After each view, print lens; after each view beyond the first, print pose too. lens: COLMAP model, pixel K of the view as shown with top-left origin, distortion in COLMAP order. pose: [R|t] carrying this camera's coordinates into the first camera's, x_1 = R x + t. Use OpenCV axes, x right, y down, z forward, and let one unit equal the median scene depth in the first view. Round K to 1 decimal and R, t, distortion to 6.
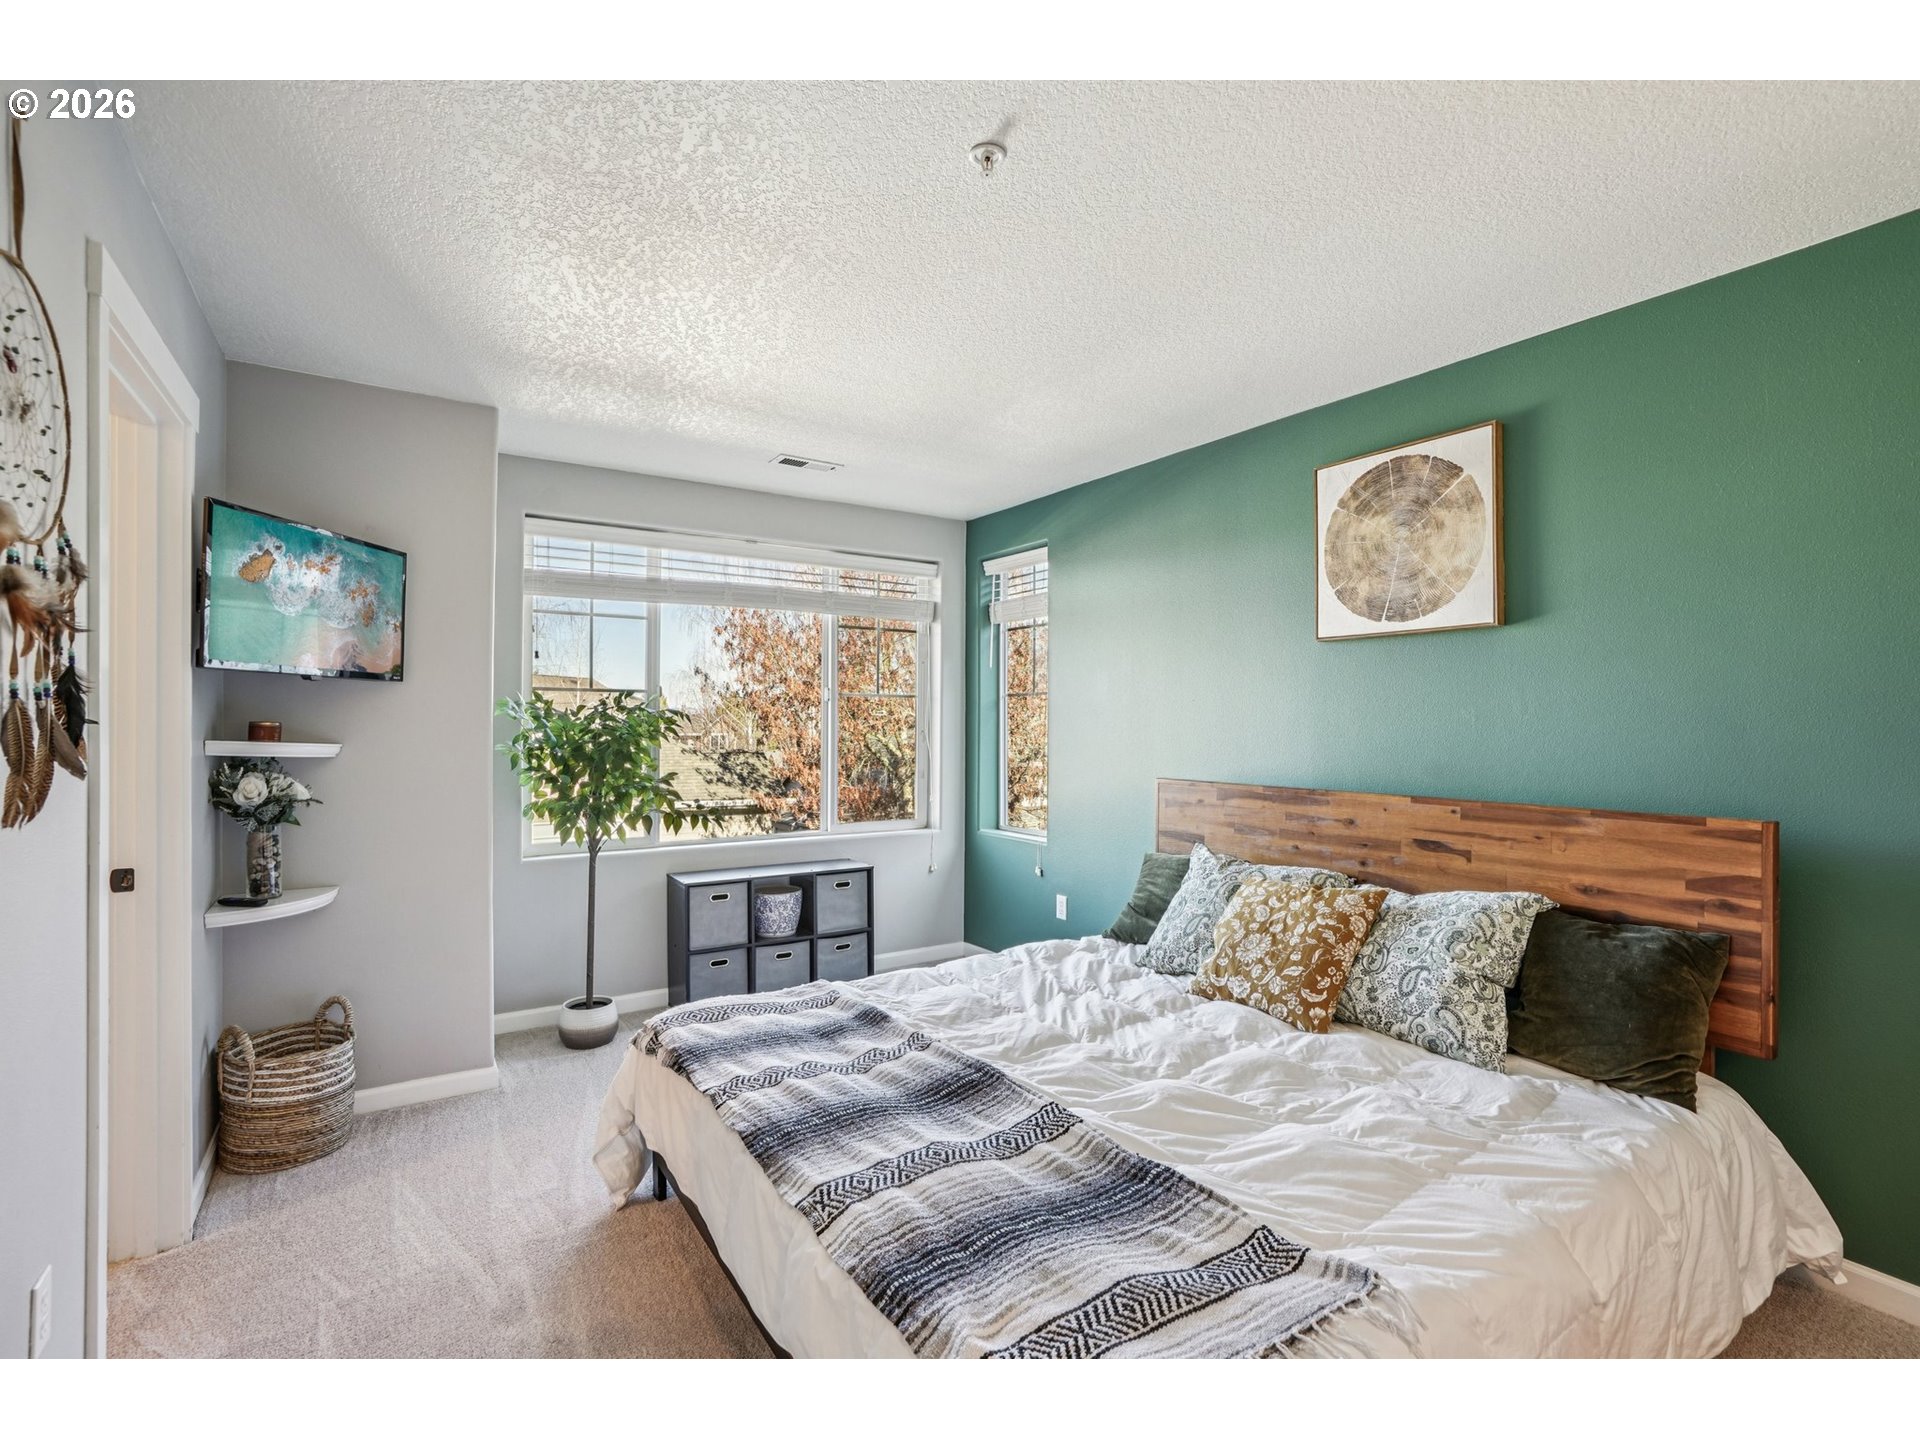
lens RADIAL K [[866.4, 0, 968.0], [0, 866.4, 728.3], [0, 0, 1]] dist [-0.009274, 0.003686]
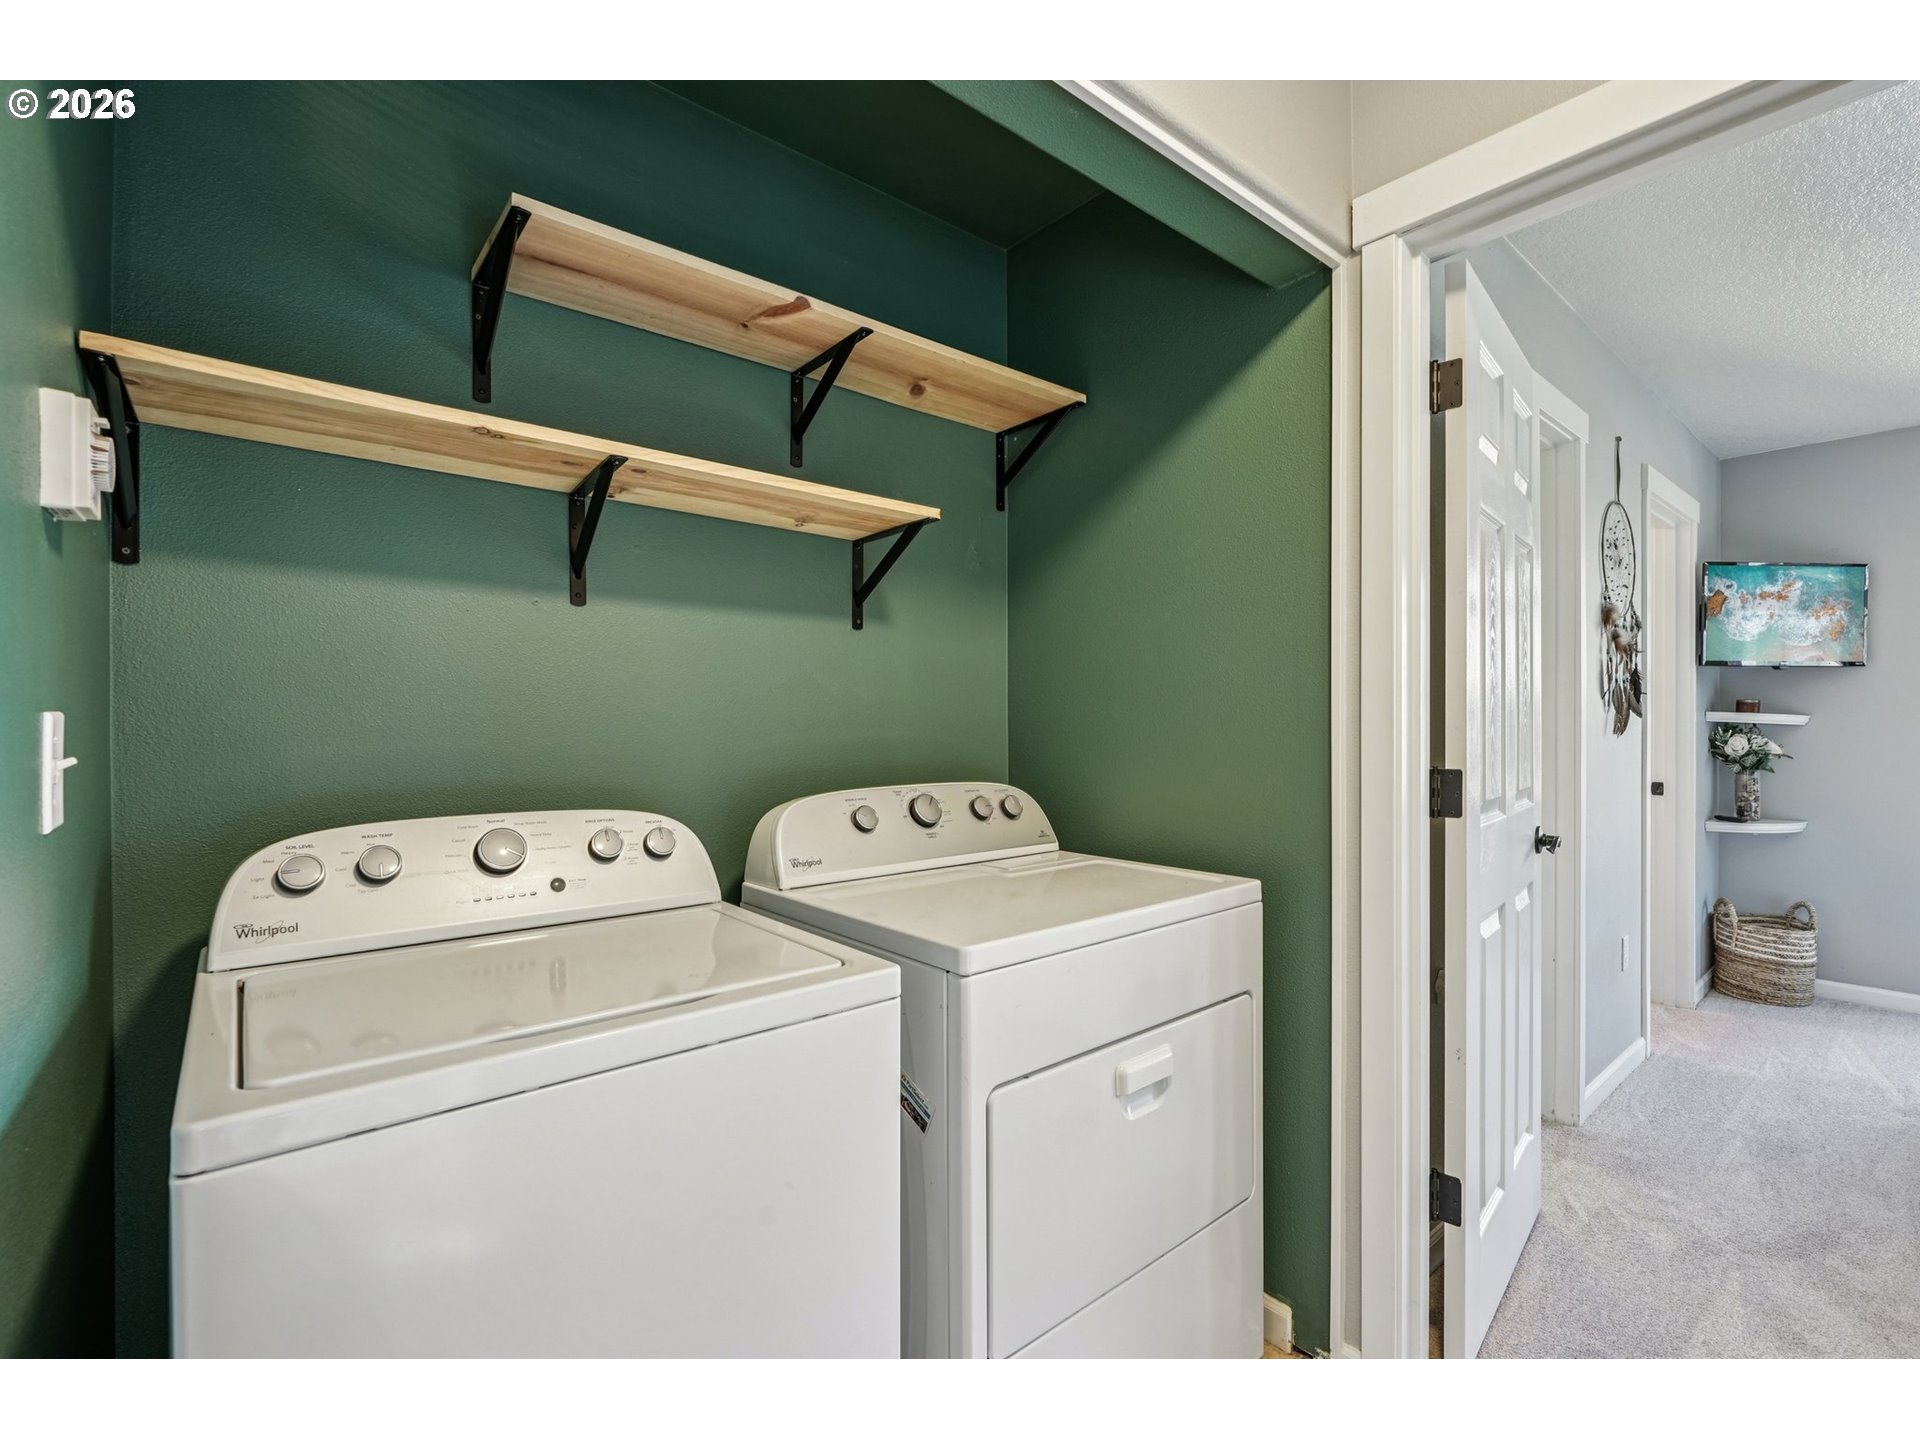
lens RADIAL K [[866.4, 0, 966.4], [0, 866.4, 729.4], [0, 0, 1]] dist [-0.009274, 0.003686]
pose [[0.118275, 0.001840, -0.992979, 0.497536], [0.002387, 0.999995, 0.002138, 0.039722], [0.992978, -0.002623, 0.118270, -0.504770]]
